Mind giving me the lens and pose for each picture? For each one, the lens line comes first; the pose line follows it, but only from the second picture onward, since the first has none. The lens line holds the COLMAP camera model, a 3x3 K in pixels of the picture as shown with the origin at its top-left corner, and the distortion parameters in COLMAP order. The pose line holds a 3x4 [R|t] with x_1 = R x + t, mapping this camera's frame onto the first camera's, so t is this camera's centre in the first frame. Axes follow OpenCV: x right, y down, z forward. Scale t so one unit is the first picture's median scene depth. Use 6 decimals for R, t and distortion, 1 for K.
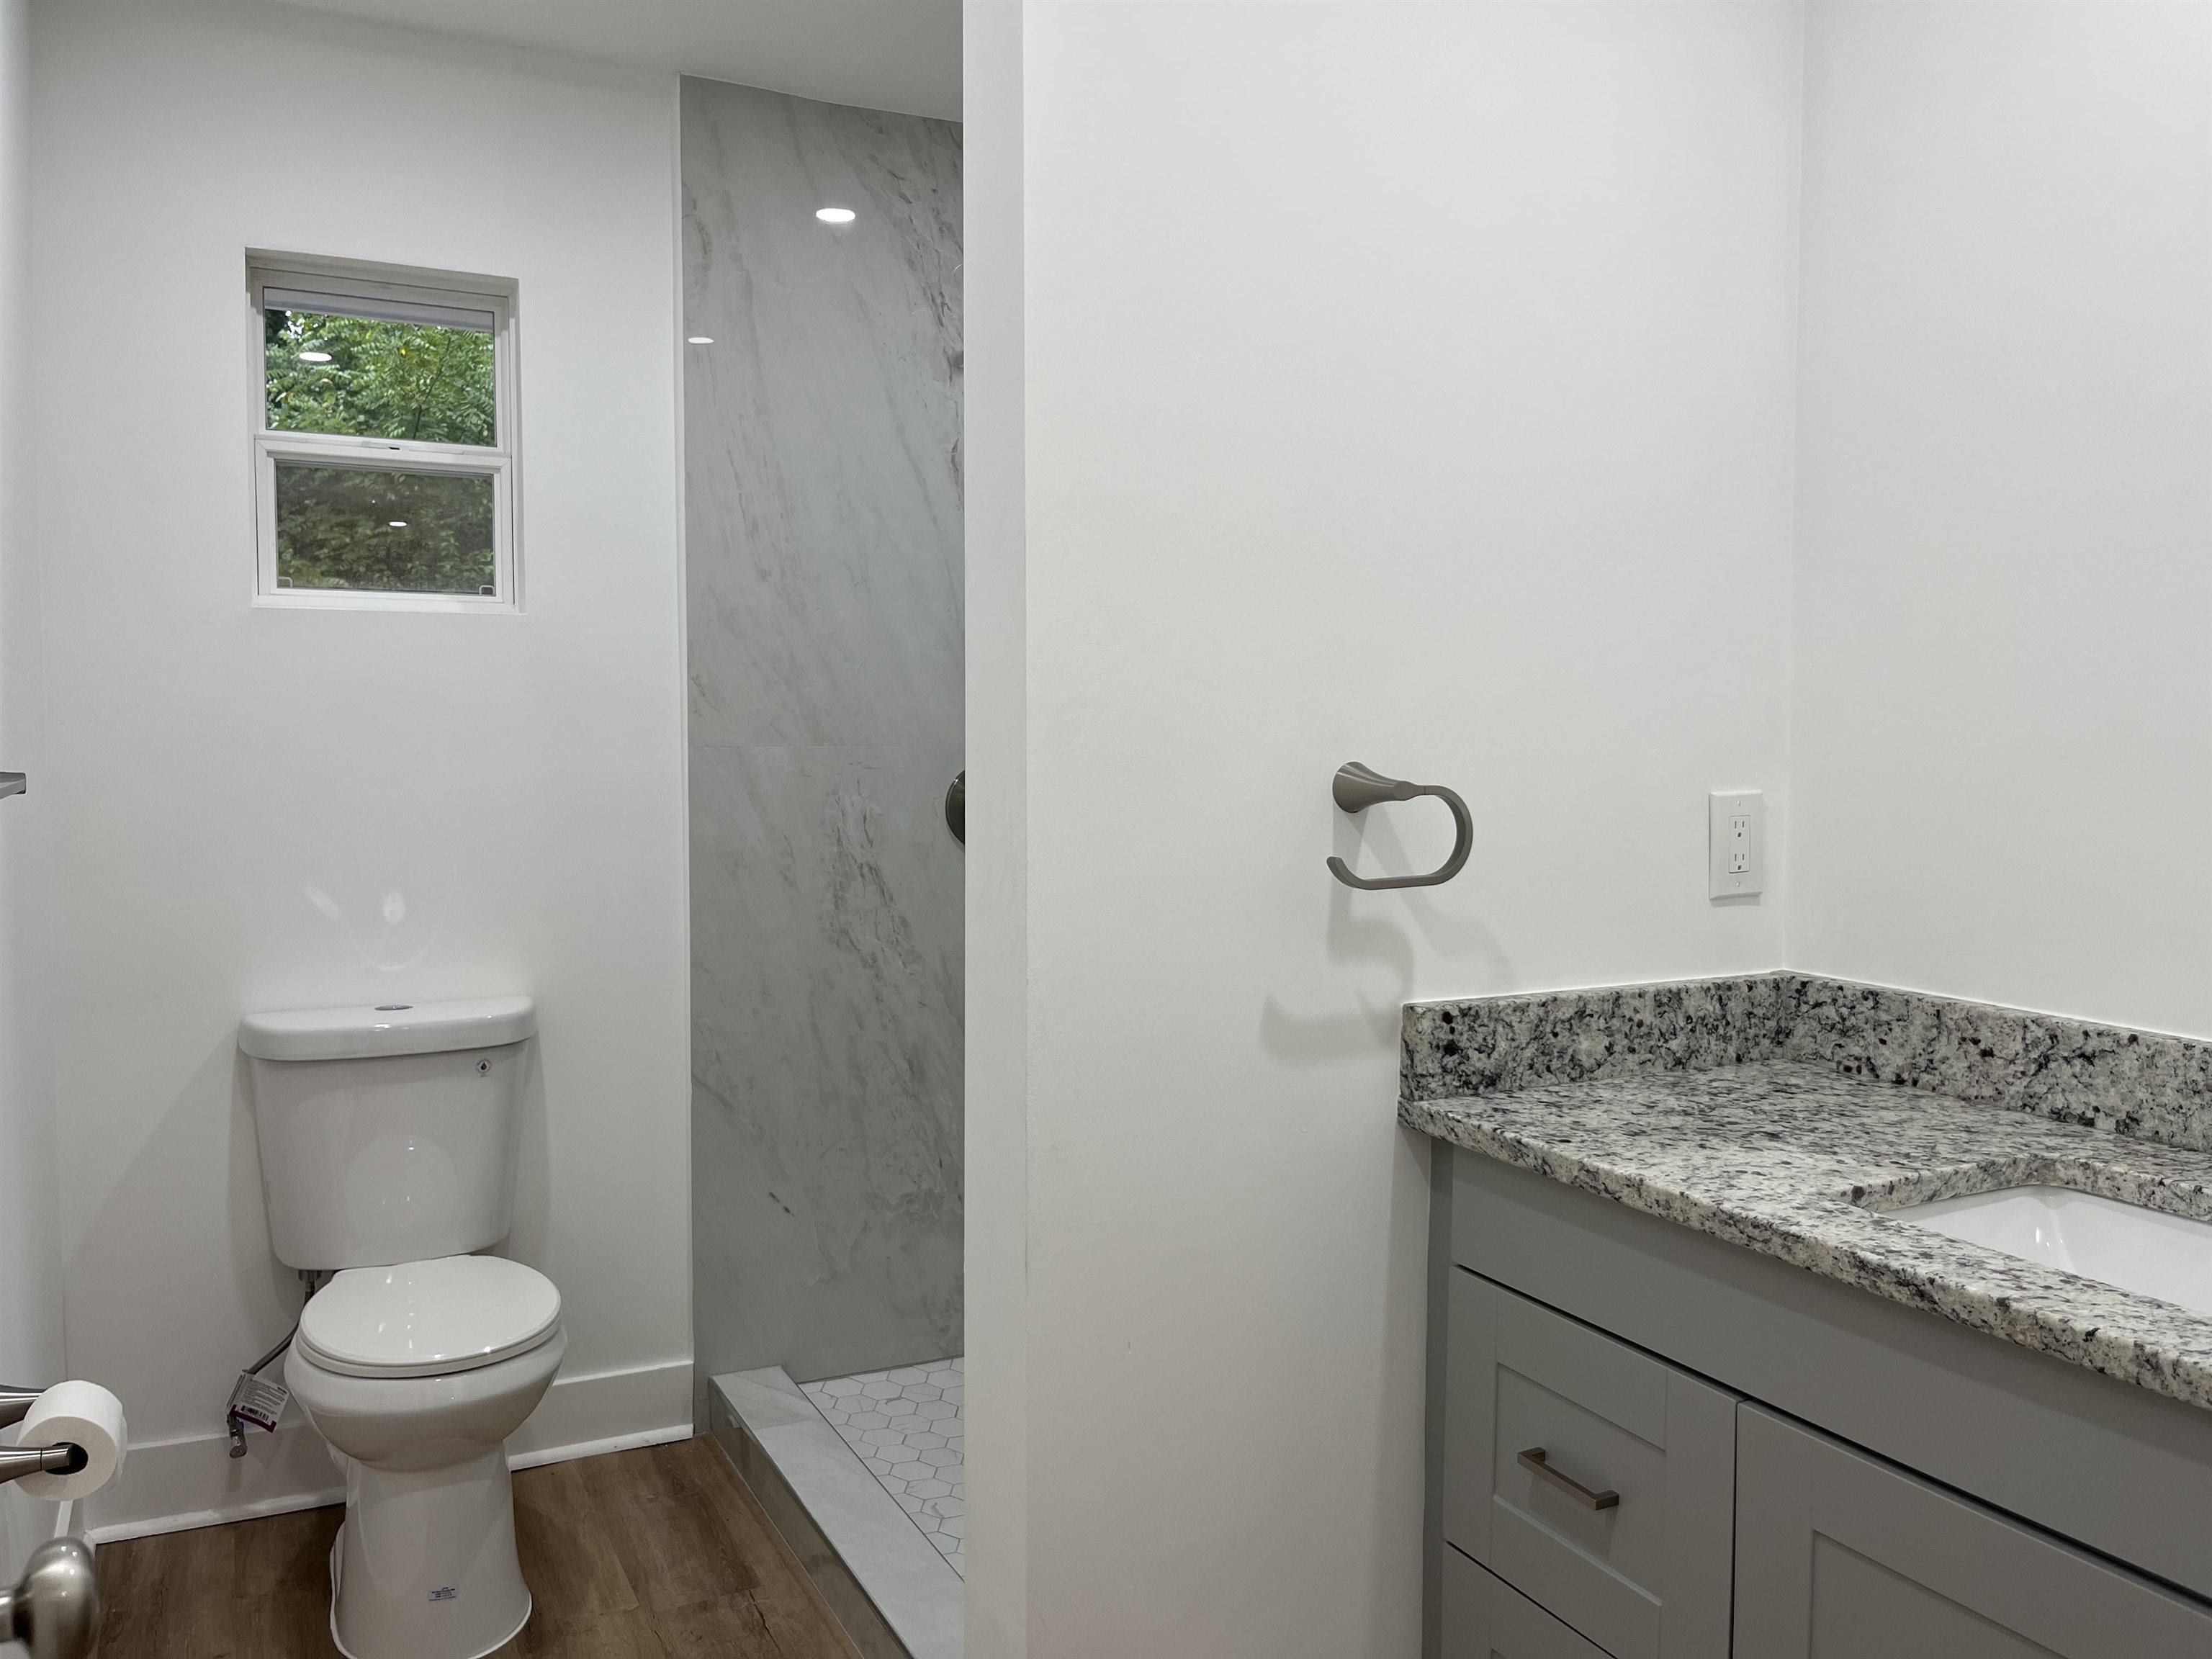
lens RADIAL K [[1693.4, 0, 1106.4], [0, 1693.4, 828.6], [0, 0, 1]] dist [0.037014, -0.005904]
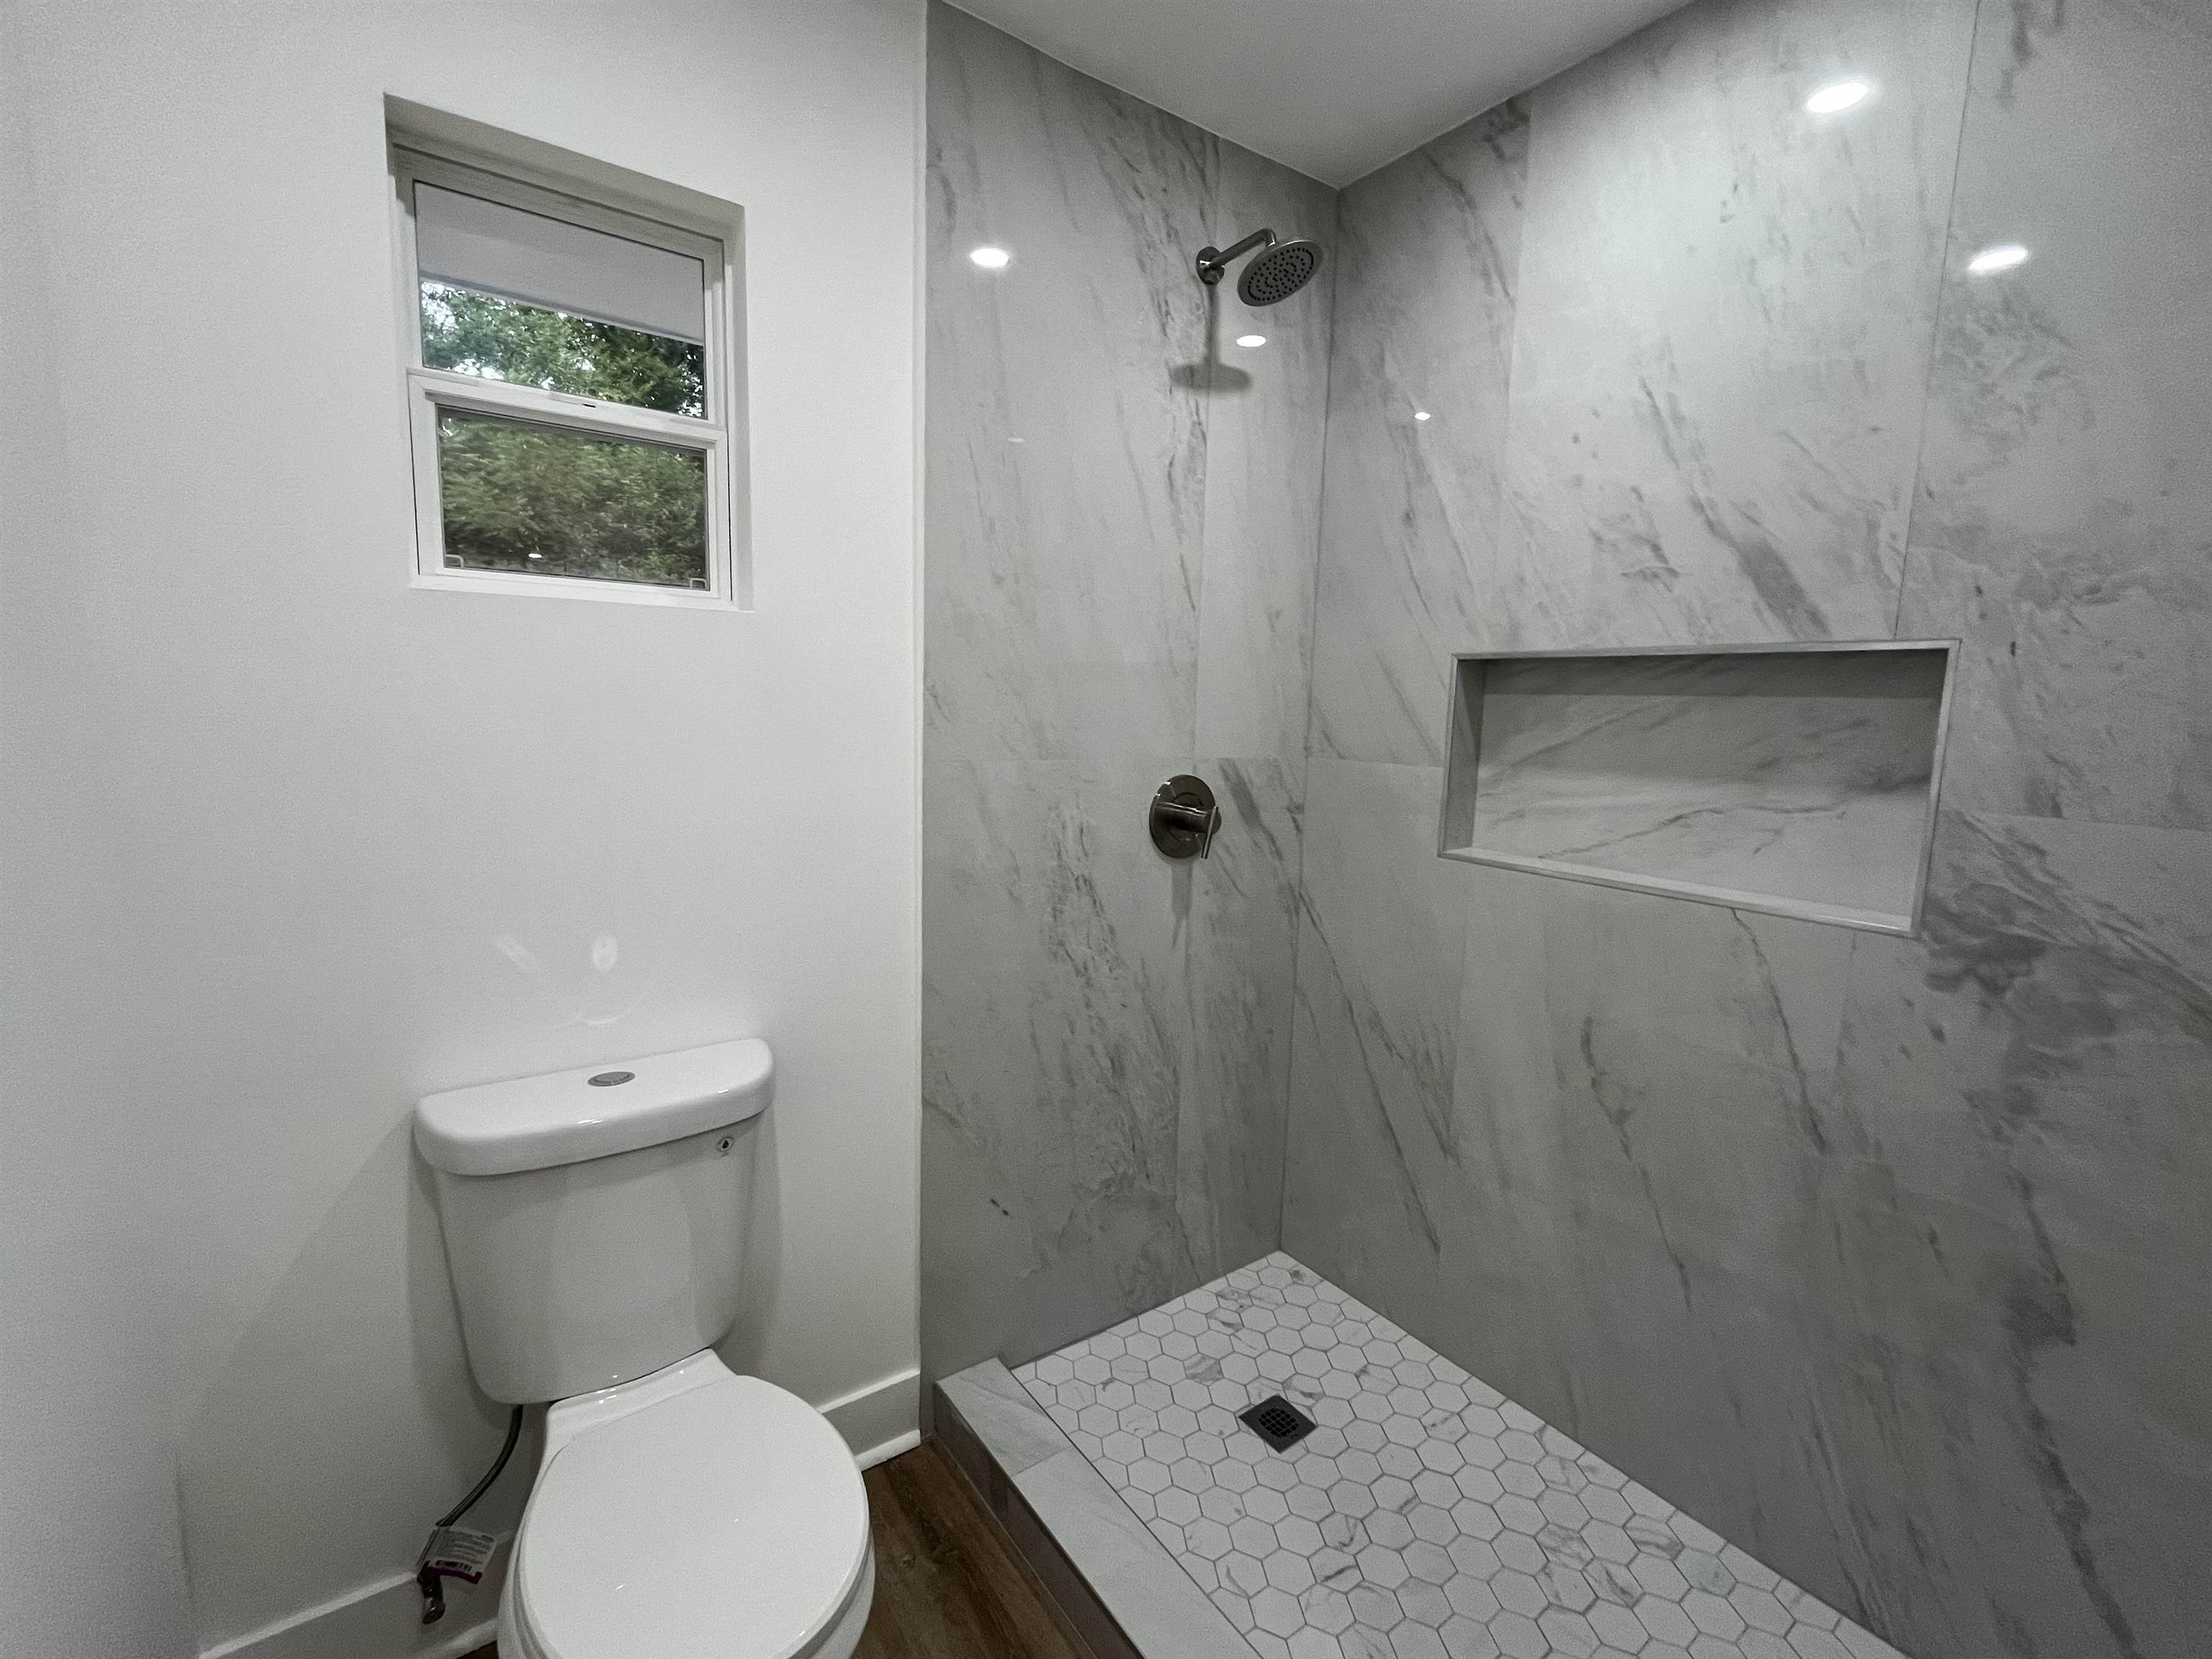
lens RADIAL K [[947.7, 0, 1105.3], [0, 947.7, 835.0], [0, 0, 1]] dist [0.001751, 0.000712]
pose [[0.987890, 0.004555, 0.155090, -0.222336], [-0.016222, 0.997123, 0.074046, -0.047271], [-0.154306, -0.075665, 0.985121, 0.452866]]
